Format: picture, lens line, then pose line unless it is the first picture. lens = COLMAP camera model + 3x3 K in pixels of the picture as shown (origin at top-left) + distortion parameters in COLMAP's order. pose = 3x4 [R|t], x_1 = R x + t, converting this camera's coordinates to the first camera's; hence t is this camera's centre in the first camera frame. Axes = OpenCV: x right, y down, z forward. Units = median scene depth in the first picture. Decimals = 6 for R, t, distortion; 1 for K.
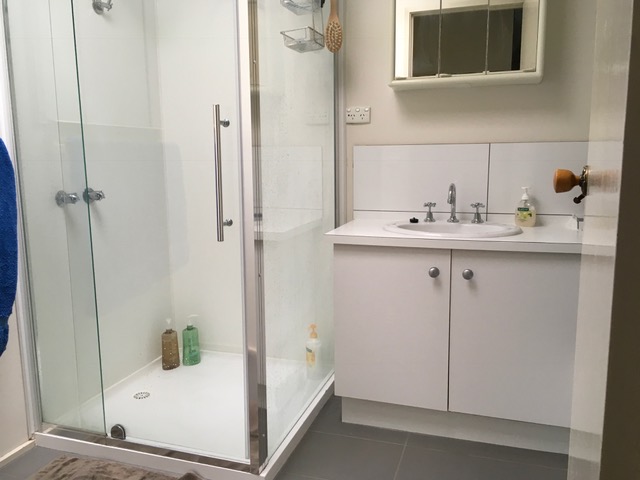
lens RADIAL K [[533.4, 0, 320.0], [0, 533.4, 240.0], [0, 0, 1]] dist [0.013279, -0.000245]
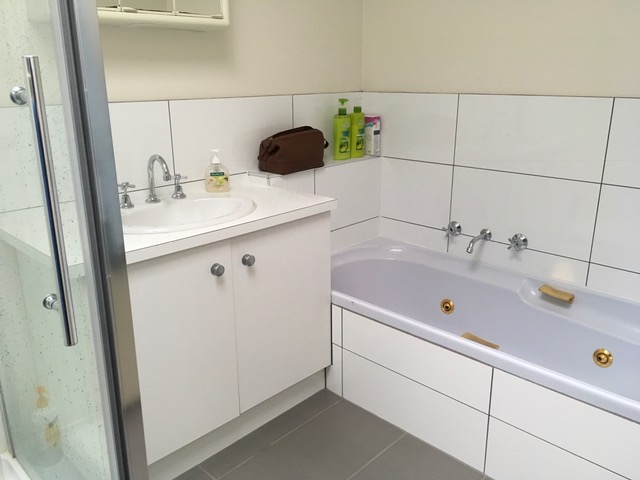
lens RADIAL K [[533.4, 0, 320.0], [0, 533.4, 240.0], [0, 0, 1]] dist [0.013279, -0.000245]
pose [[0.434910, -0.256483, 0.863174, -0.365087], [0.136431, 0.966280, 0.218379, -0.124801], [-0.890079, 0.022788, 0.455237, 0.431726]]
